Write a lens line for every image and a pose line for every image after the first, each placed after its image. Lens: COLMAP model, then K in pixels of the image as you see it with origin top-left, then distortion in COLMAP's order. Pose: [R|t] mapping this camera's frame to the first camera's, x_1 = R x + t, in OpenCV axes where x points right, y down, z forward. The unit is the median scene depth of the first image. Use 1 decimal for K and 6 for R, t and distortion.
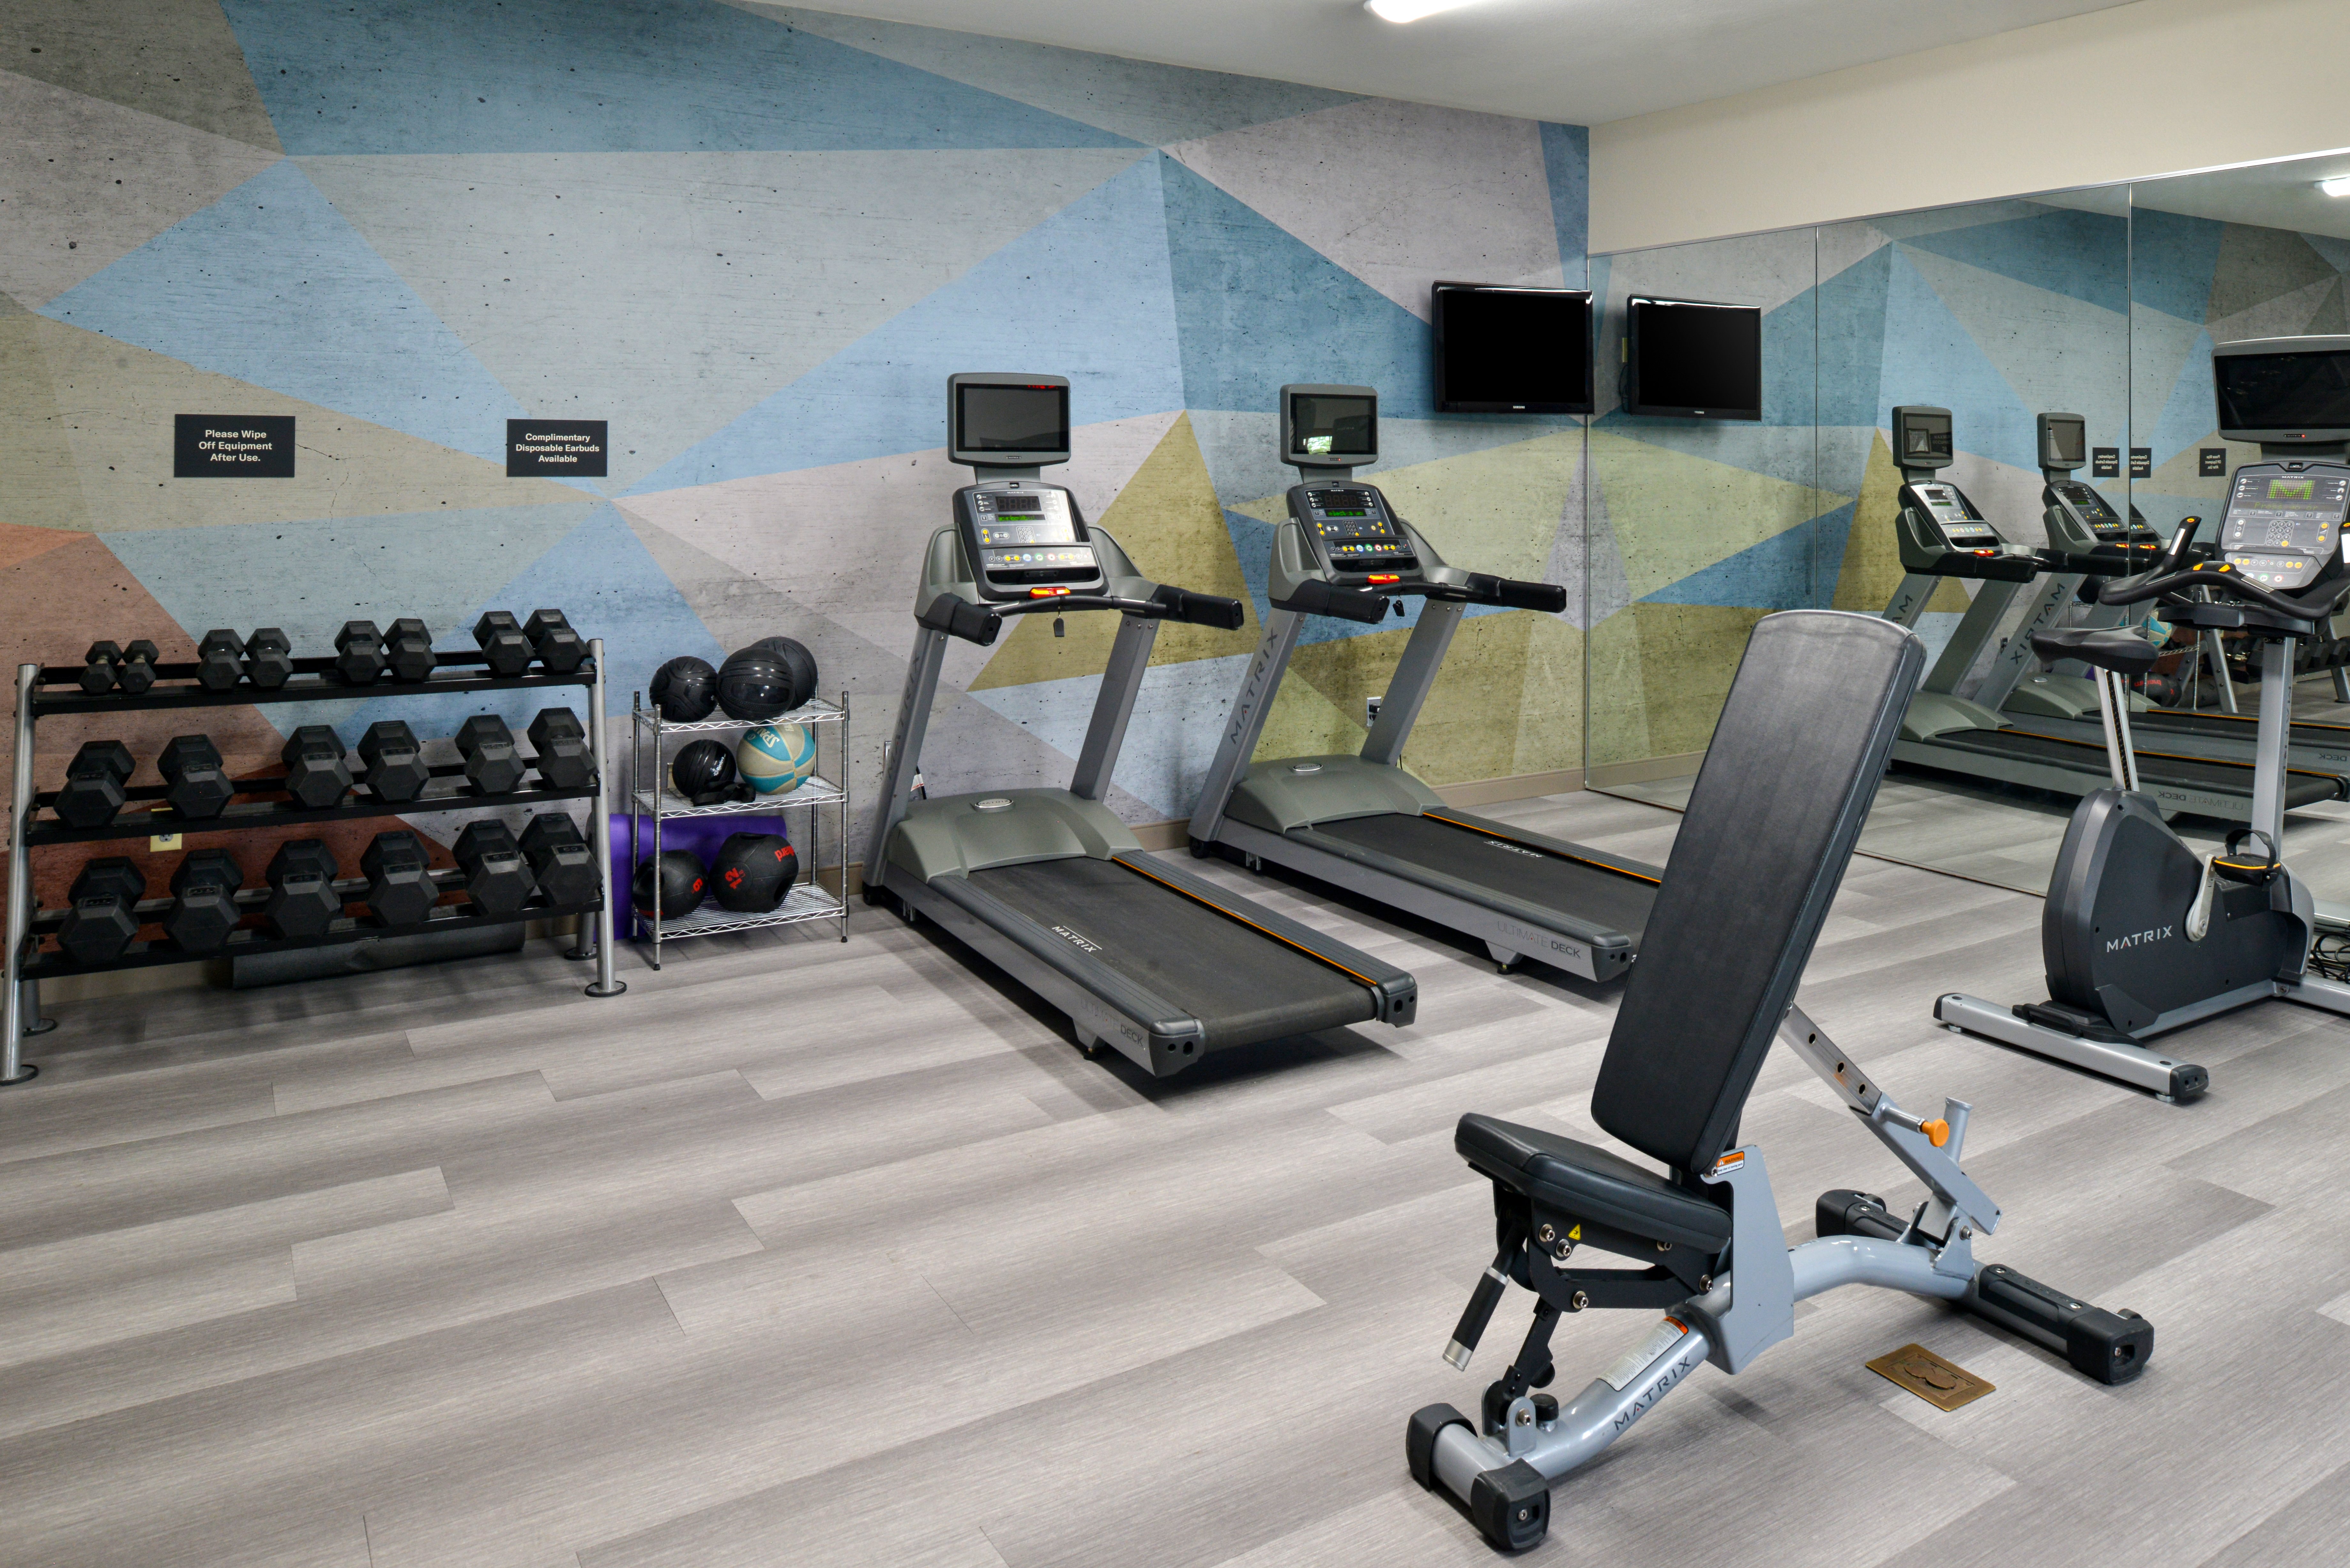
lens RADIAL K [[1602.8, 0, 1182.6], [0, 1602.8, 632.7], [0, 0, 1]] dist [-0.003473, -0.005962]
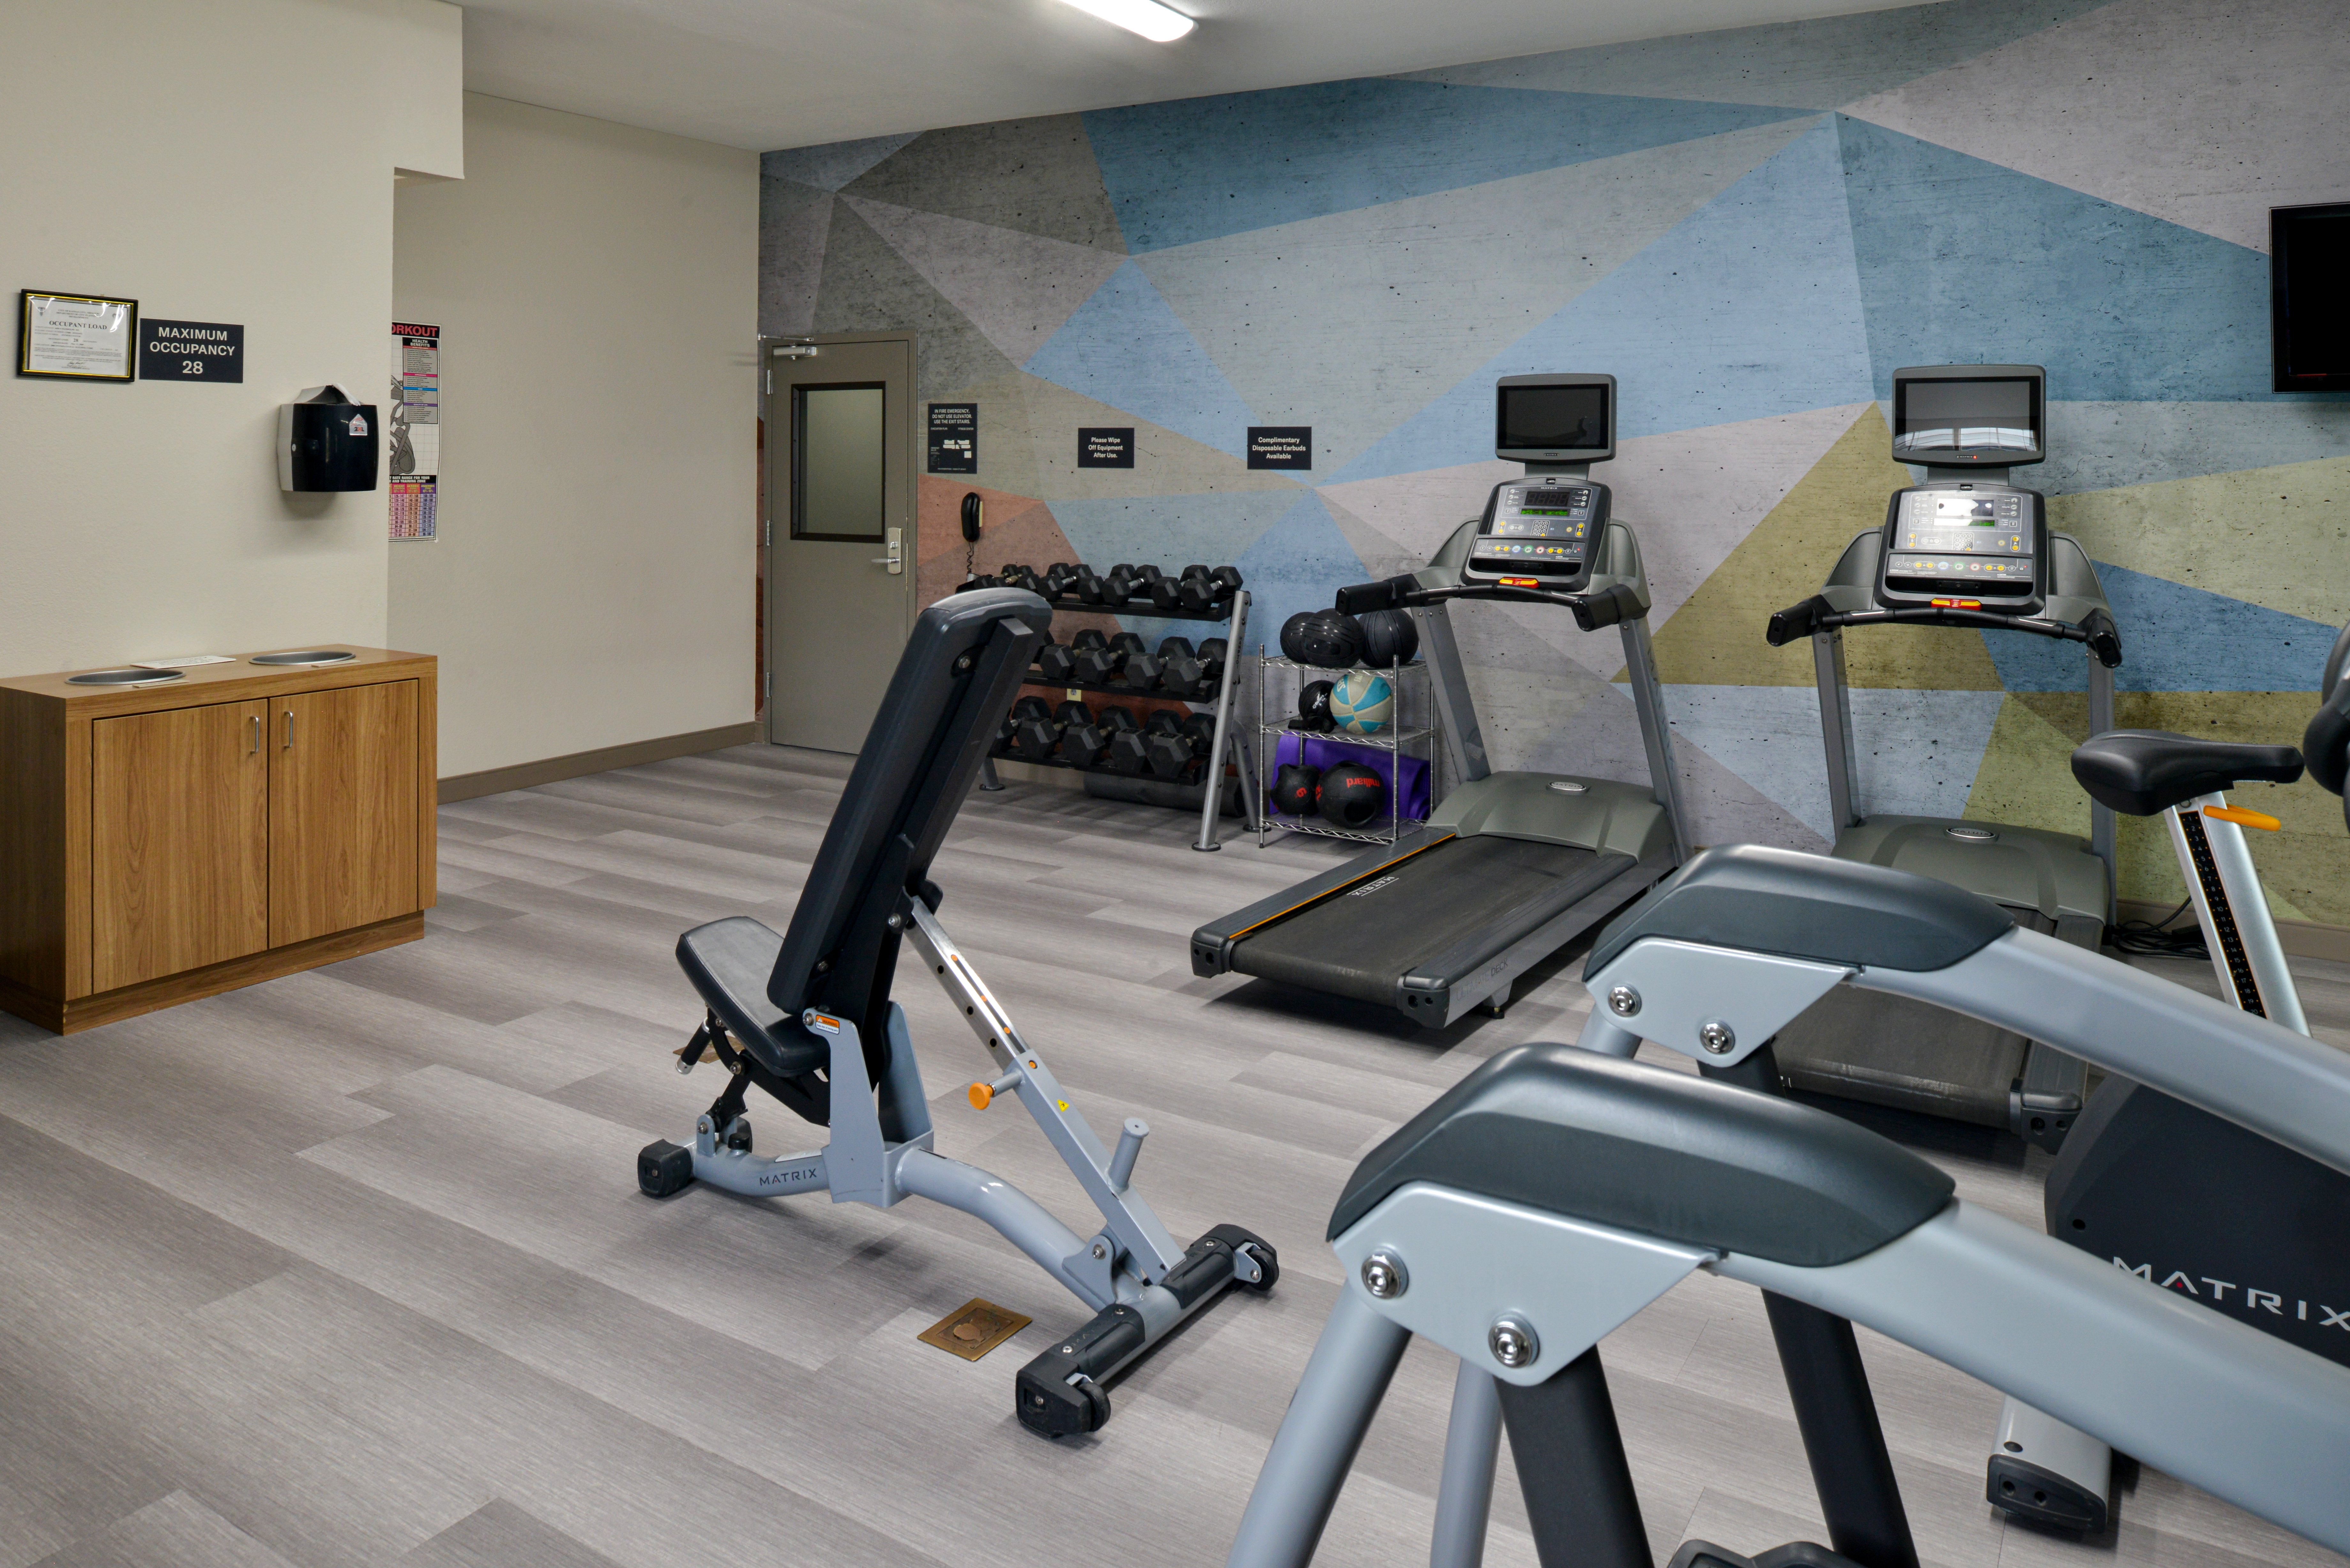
lens RADIAL K [[1571.2, 0, 1178.8], [0, 1571.2, 657.6], [0, 0, 1]] dist [-0.003168, -0.001231]
pose [[0.460911, 0.111784, -0.880378, 0.672811], [-0.097827, 0.992389, 0.074790, -0.029433], [0.882038, 0.051653, 0.468338, 0.297896]]
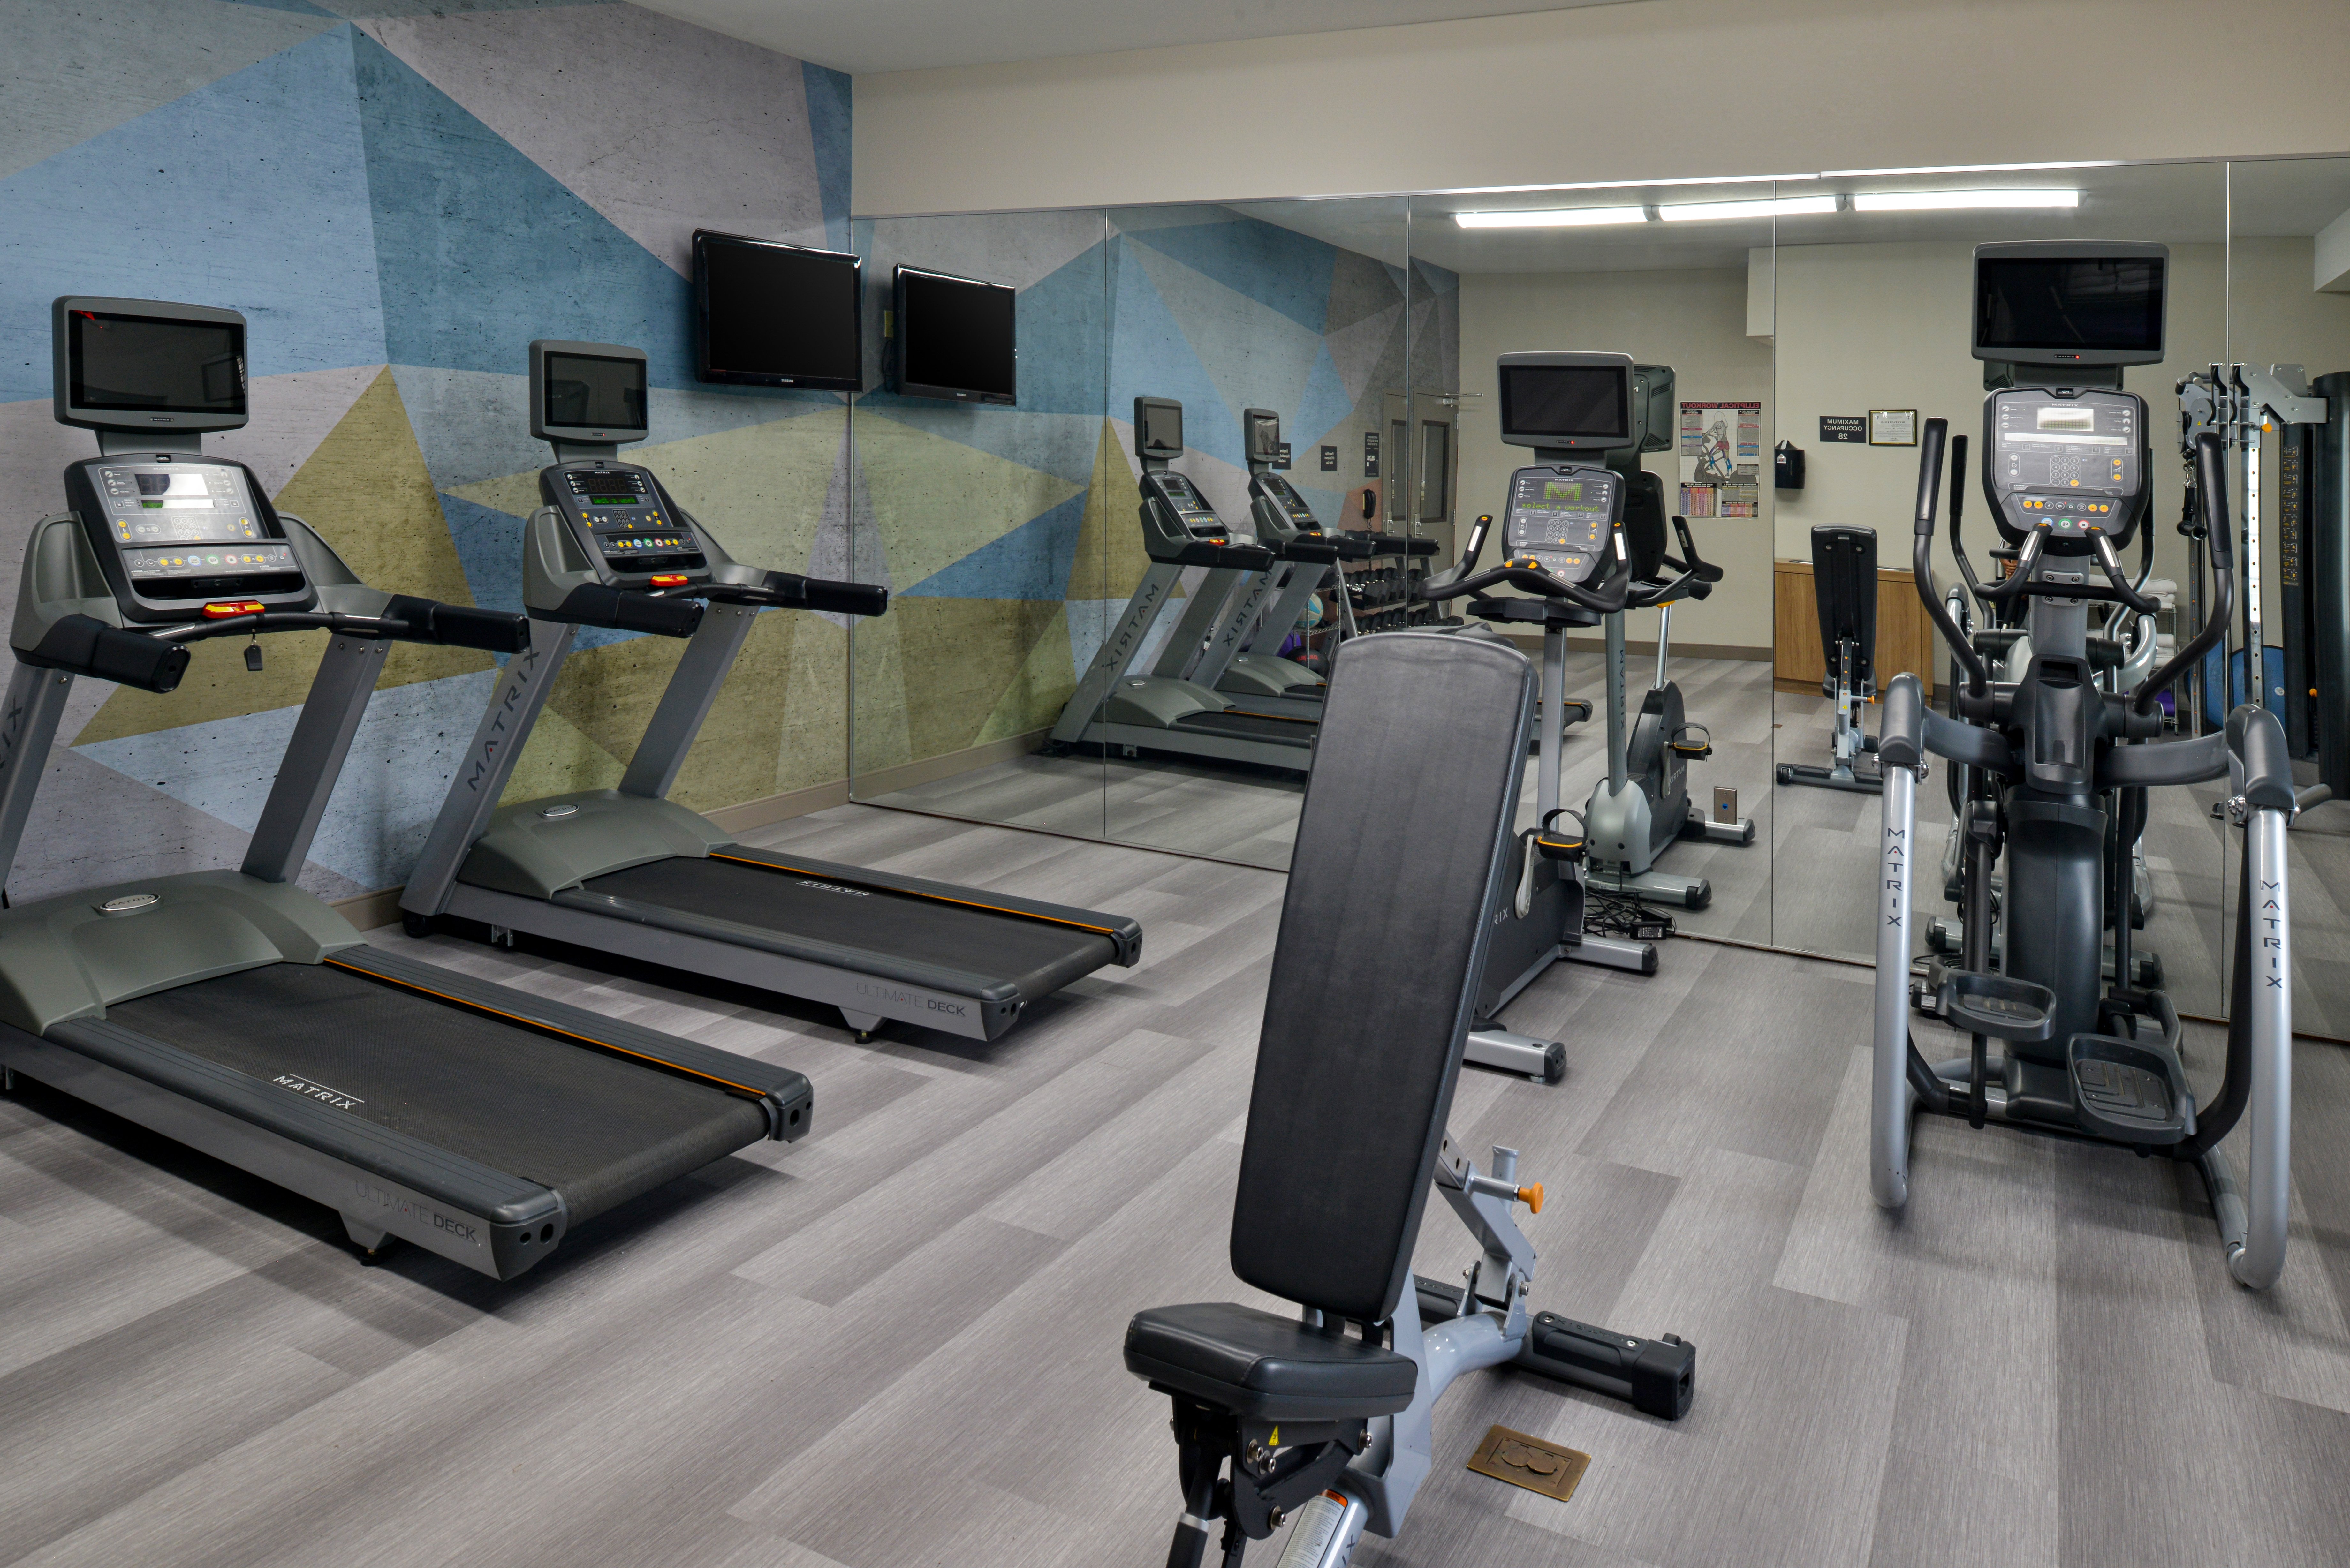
lens RADIAL K [[1641.9, 0, 1170.1], [0, 1641.9, 611.1], [0, 0, 1]] dist [-0.005797, -0.006511]
pose [[0.862482, -0.023288, 0.505552, -0.084997], [0.023745, 0.999703, 0.005542, -0.016684], [-0.505531, 0.007224, 0.862778, 0.138828]]
